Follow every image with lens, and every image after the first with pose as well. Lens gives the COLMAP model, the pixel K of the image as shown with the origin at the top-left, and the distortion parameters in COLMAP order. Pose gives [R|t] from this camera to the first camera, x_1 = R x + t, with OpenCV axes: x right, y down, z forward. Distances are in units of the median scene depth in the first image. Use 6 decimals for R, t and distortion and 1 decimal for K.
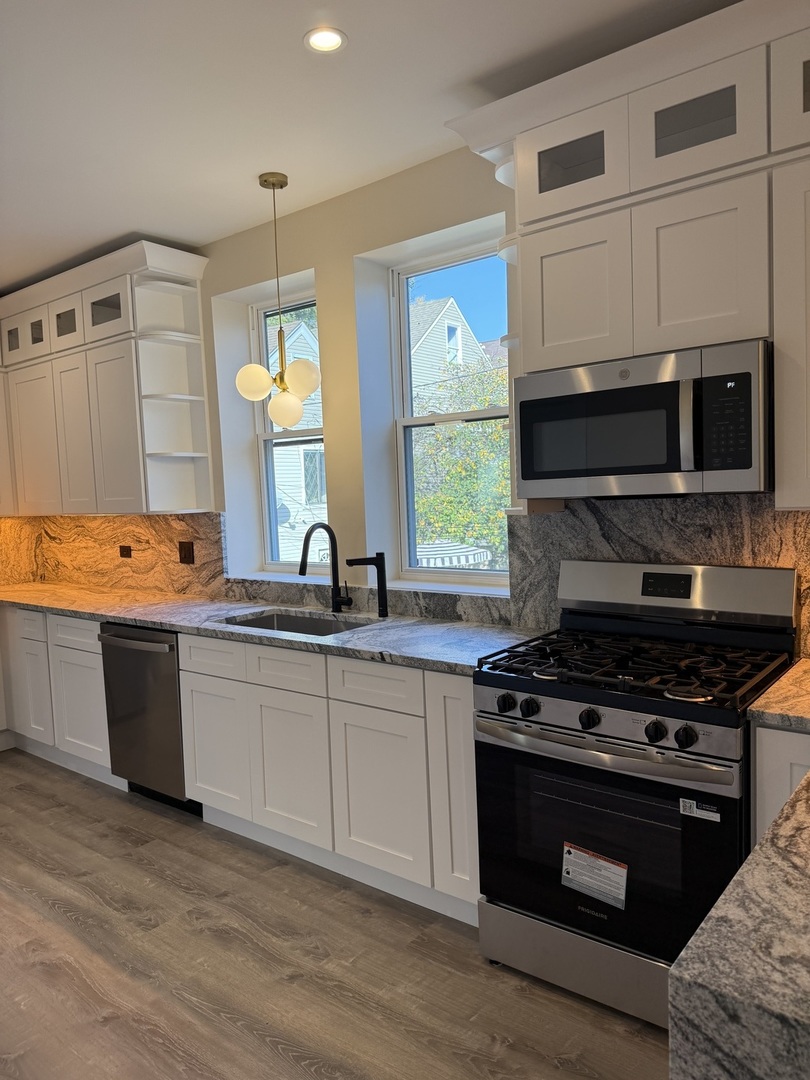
lens RADIAL K [[769.0, 0, 405.0], [0, 769.0, 540.0], [0, 0, 1]] dist [0.100319, -0.169249]
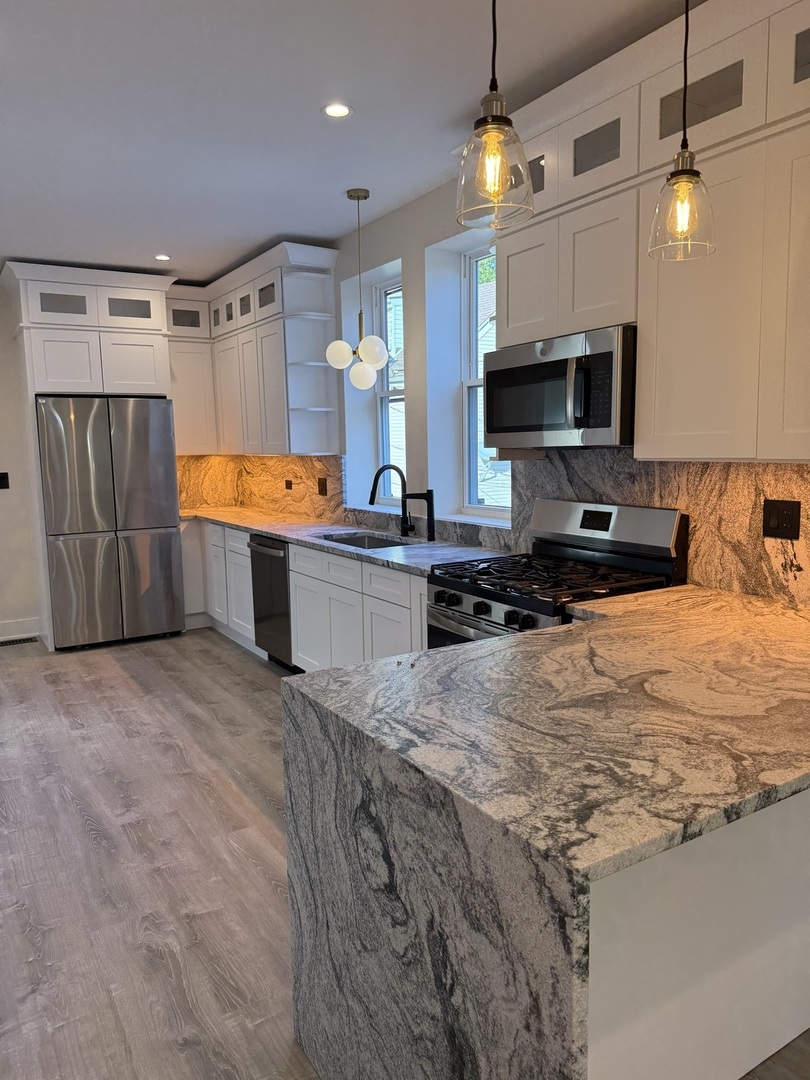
lens RADIAL K [[781.2, 0, 405.0], [0, 781.2, 540.0], [0, 0, 1]] dist [0.182785, -0.411966]
pose [[0.940943, 0.062348, -0.332775, 0.343940], [-0.041394, 0.996709, 0.069697, 0.010210], [0.336025, -0.051806, 0.940427, -0.214178]]
